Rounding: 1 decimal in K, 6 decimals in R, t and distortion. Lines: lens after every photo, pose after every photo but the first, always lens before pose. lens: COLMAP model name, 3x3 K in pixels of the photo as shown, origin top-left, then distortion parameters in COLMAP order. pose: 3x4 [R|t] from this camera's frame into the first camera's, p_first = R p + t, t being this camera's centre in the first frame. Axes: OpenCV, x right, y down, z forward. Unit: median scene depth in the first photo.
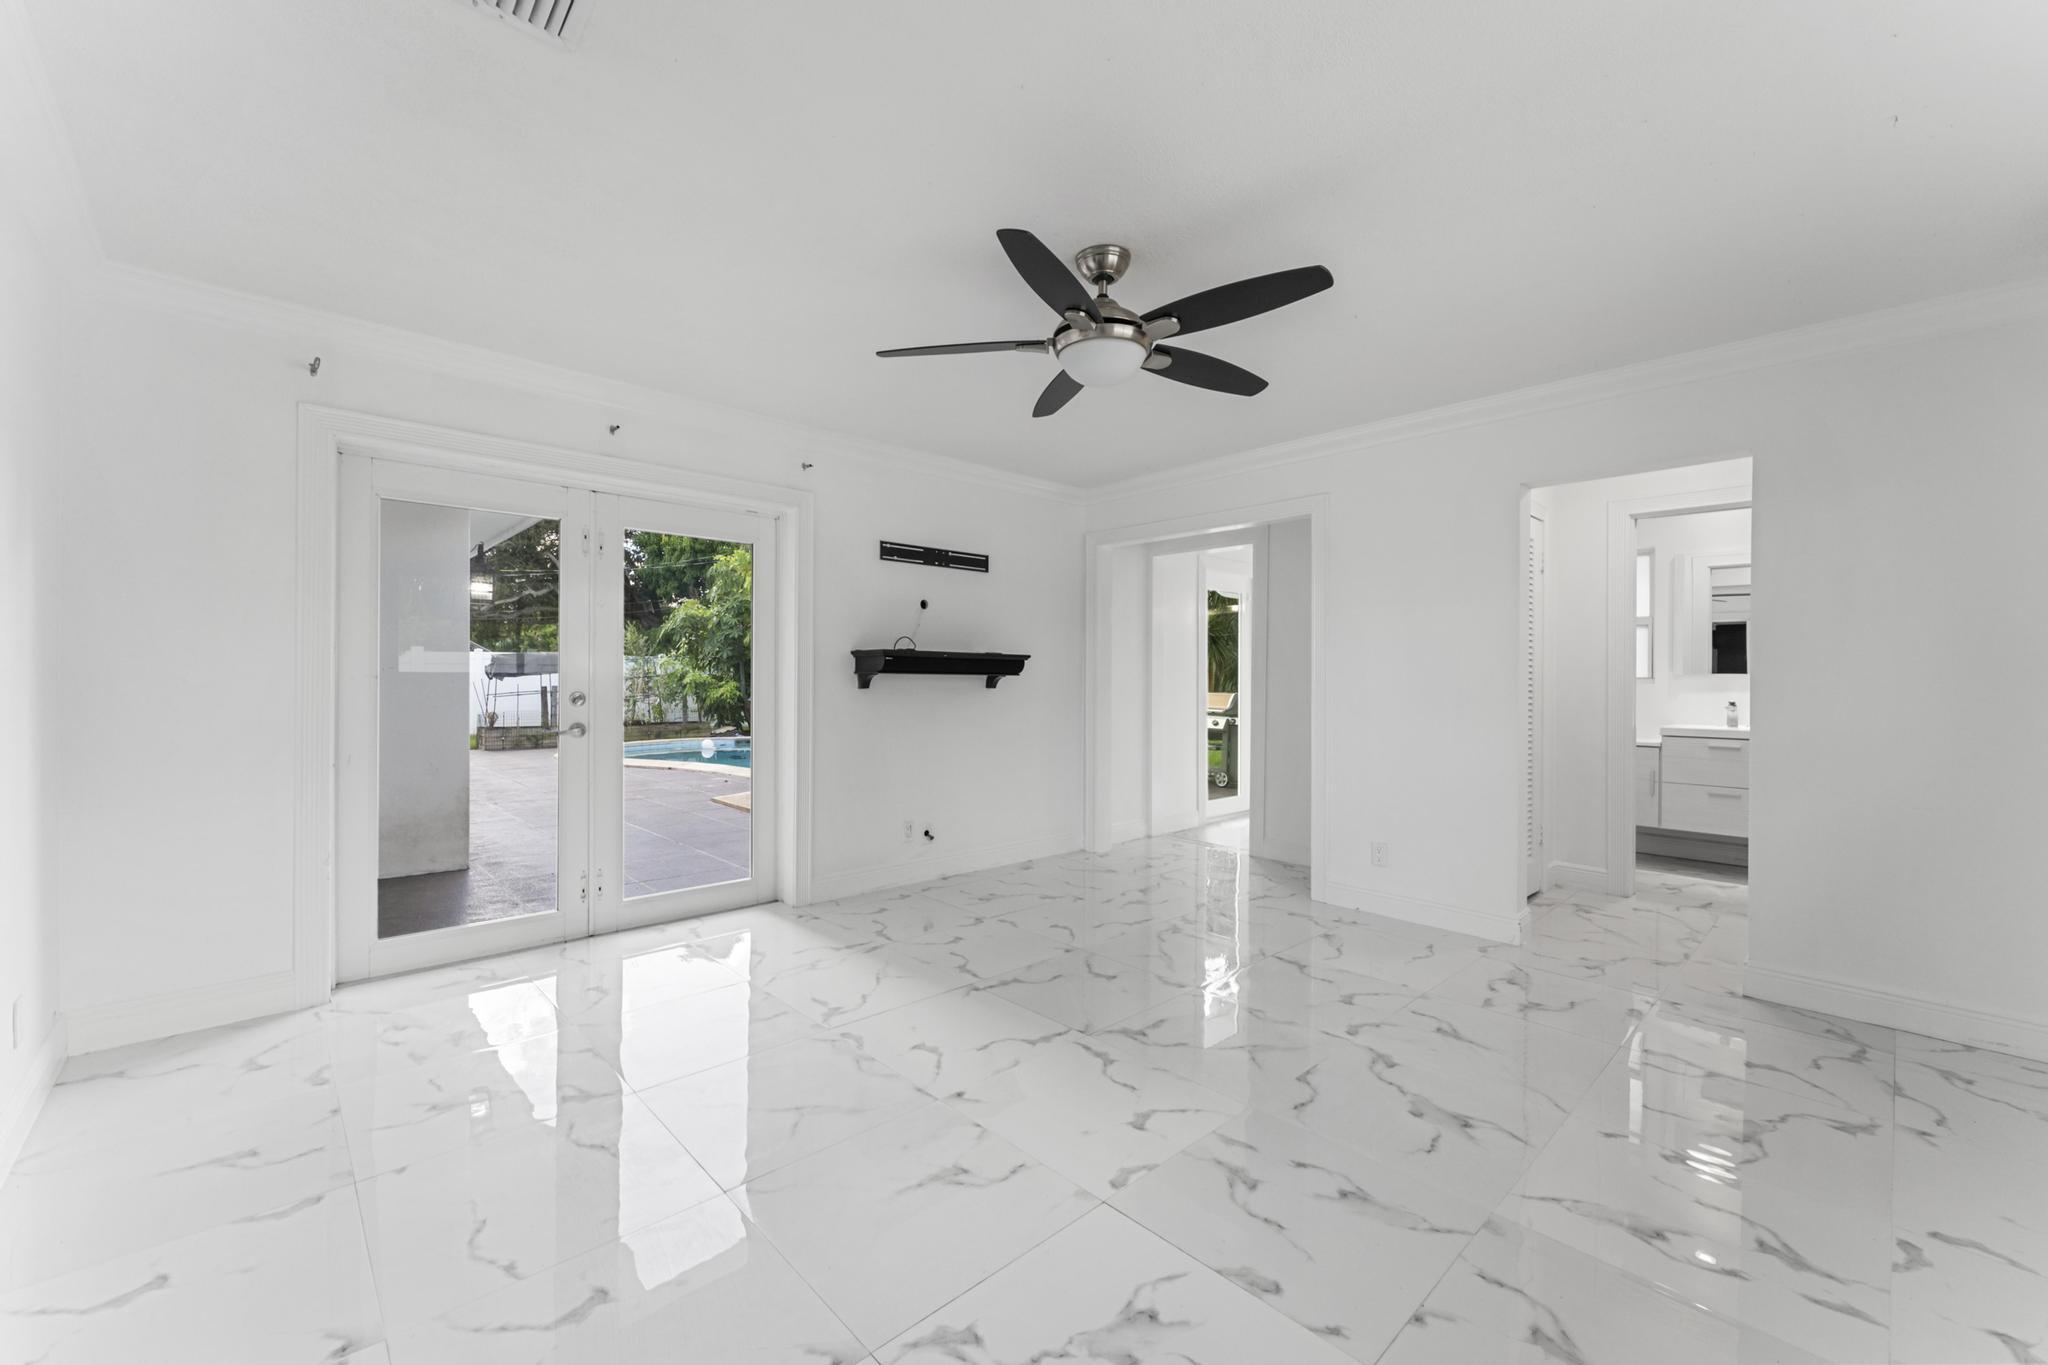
lens RADIAL K [[820.2, 0, 1033.2], [0, 820.2, 687.4], [0, 0, 1]] dist [0.001529, 0.000343]
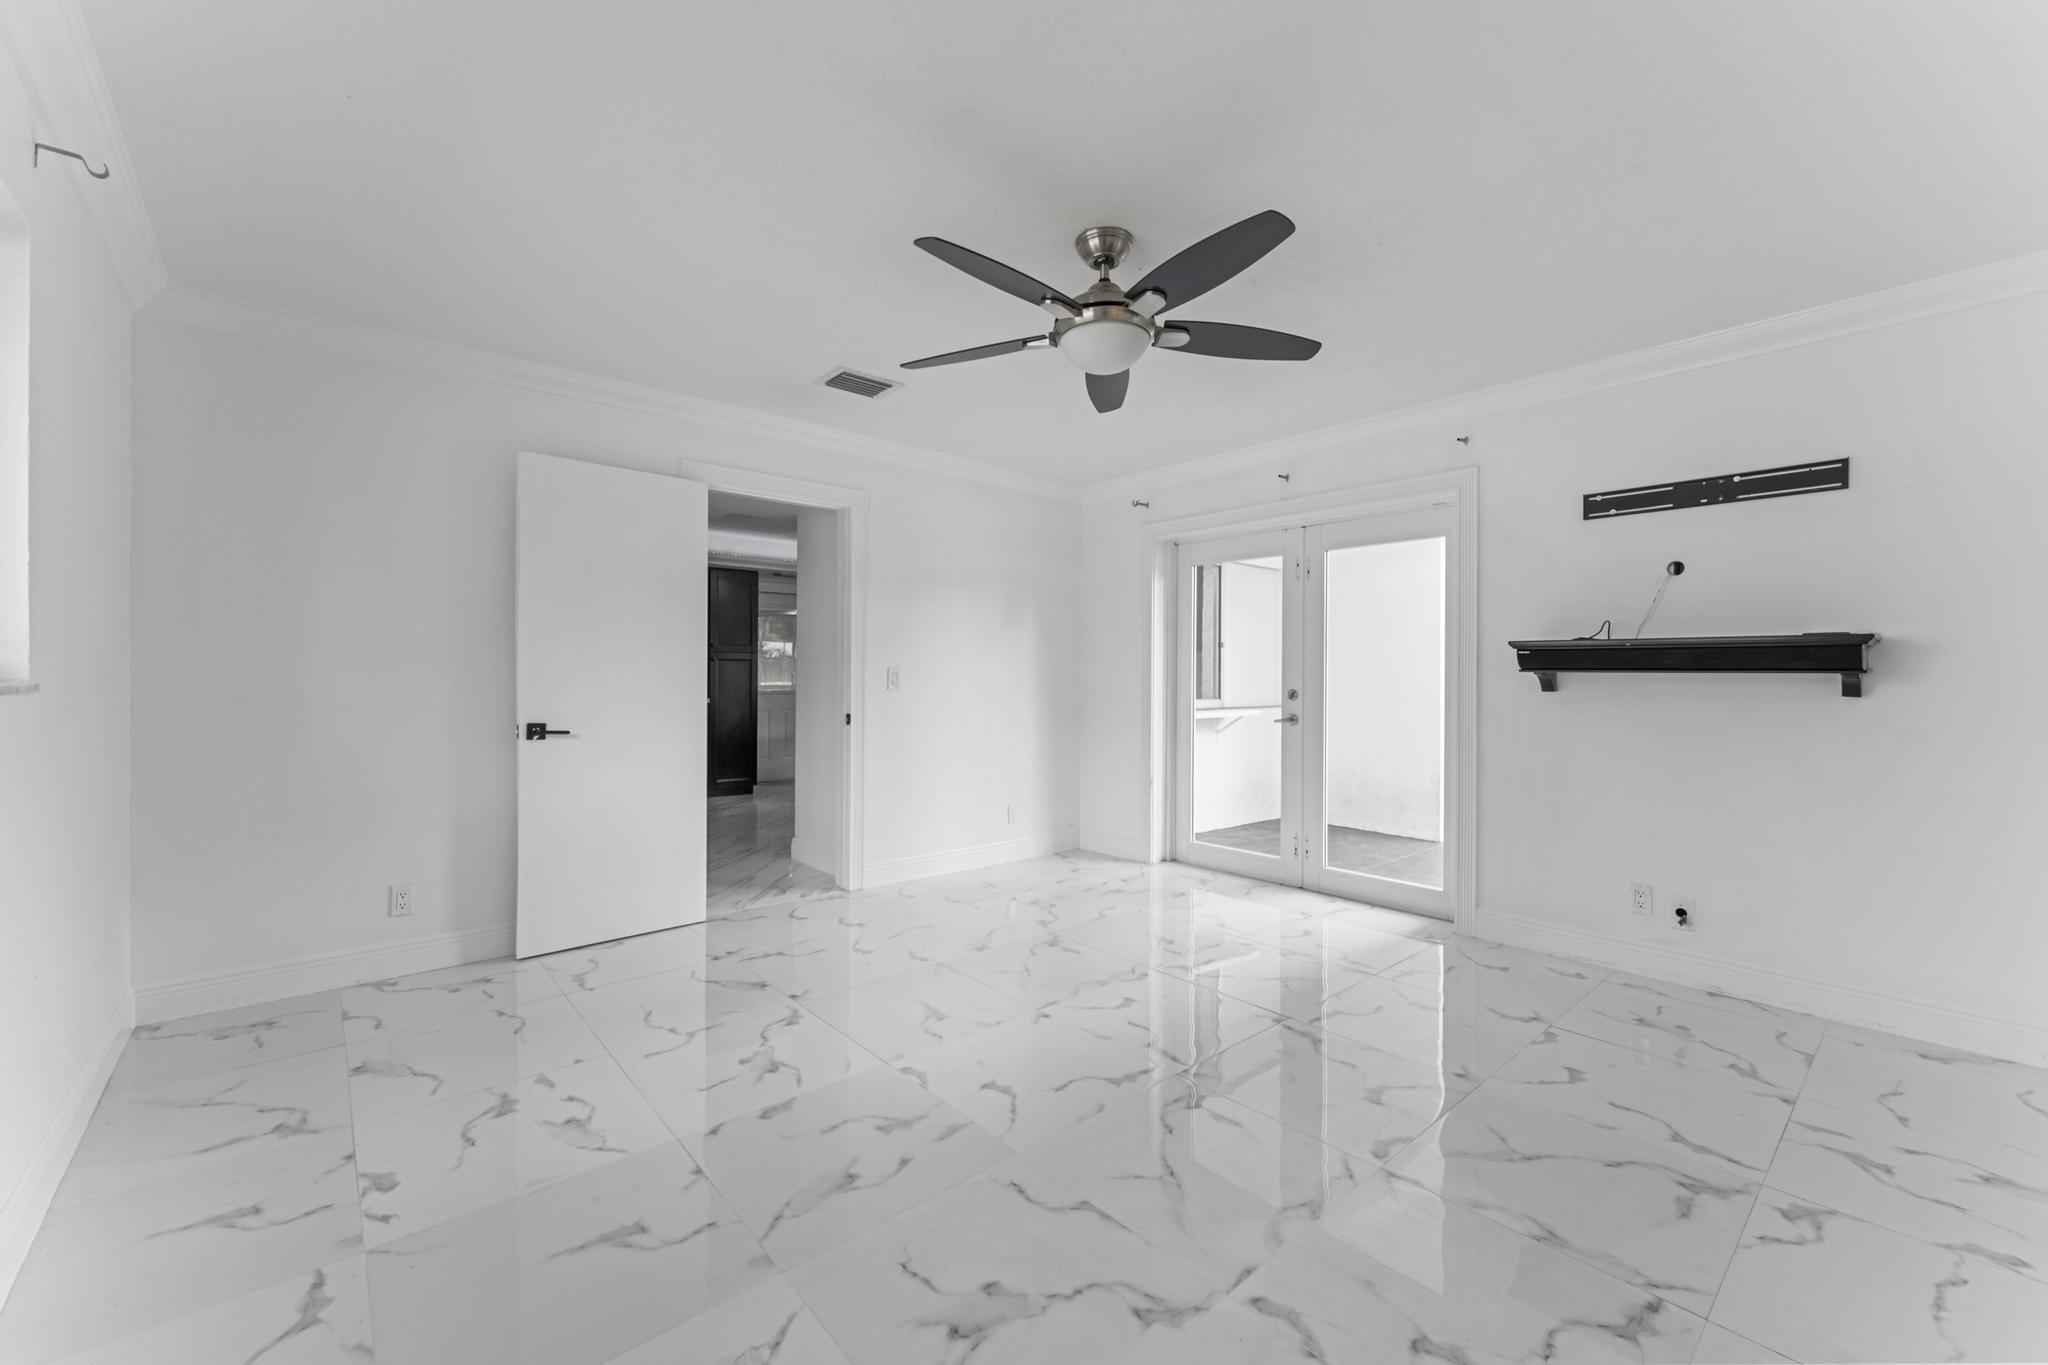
lens RADIAL K [[820.2, 0, 1031.2], [0, 820.2, 679.2], [0, 0, 1]] dist [0.001529, 0.000343]
pose [[-0.036112, -0.003275, -0.999342, 0.725961], [-0.017352, 0.999846, -0.002649, 0.000548], [0.999197, 0.017245, -0.036163, 0.653172]]
